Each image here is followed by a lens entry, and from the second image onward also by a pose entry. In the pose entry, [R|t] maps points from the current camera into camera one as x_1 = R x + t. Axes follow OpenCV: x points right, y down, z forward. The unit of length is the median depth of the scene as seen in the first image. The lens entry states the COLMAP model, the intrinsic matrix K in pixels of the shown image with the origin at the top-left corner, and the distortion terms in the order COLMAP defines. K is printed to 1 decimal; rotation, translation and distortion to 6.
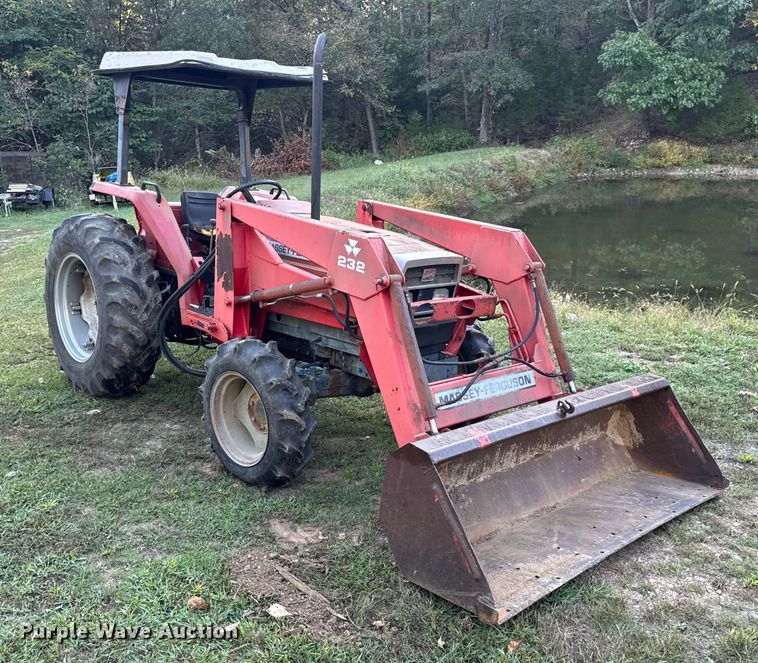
lens RADIAL K [[771.9, 0, 377.0], [0, 771.9, 349.6], [0, 0, 1]] dist [0.020504, 0.000000]
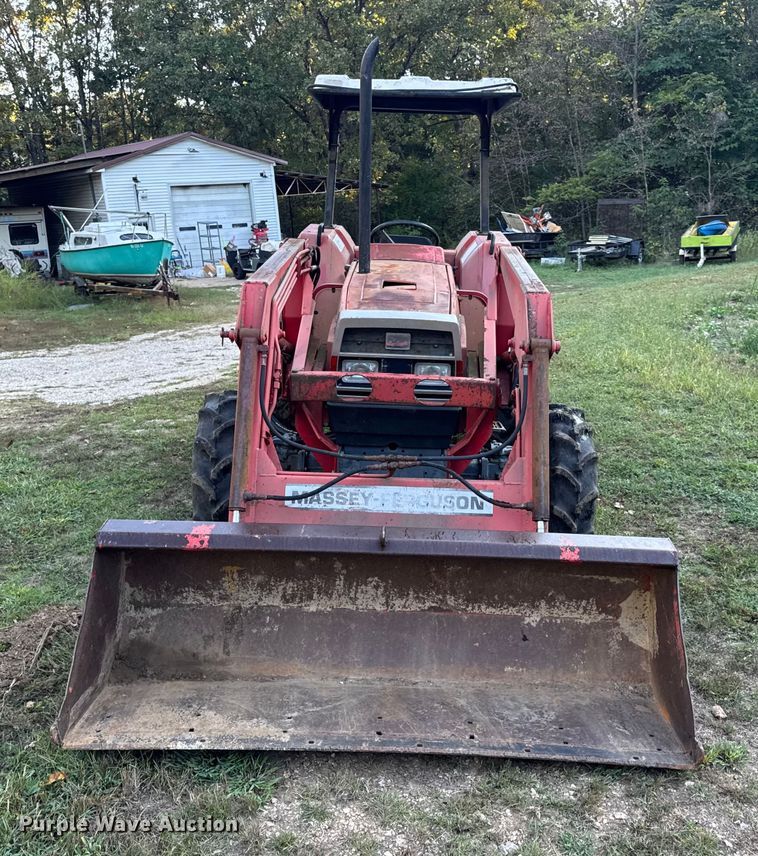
lens RADIAL K [[936.9, 0, 379.0], [0, 936.9, 428.7], [0, 0, 1]] dist [0.037435, 0.000000]
pose [[0.715150, 0.149863, -0.682716, 0.695749], [-0.157867, 0.986137, 0.051100, -0.056473], [0.680910, 0.071234, 0.728895, 0.321545]]
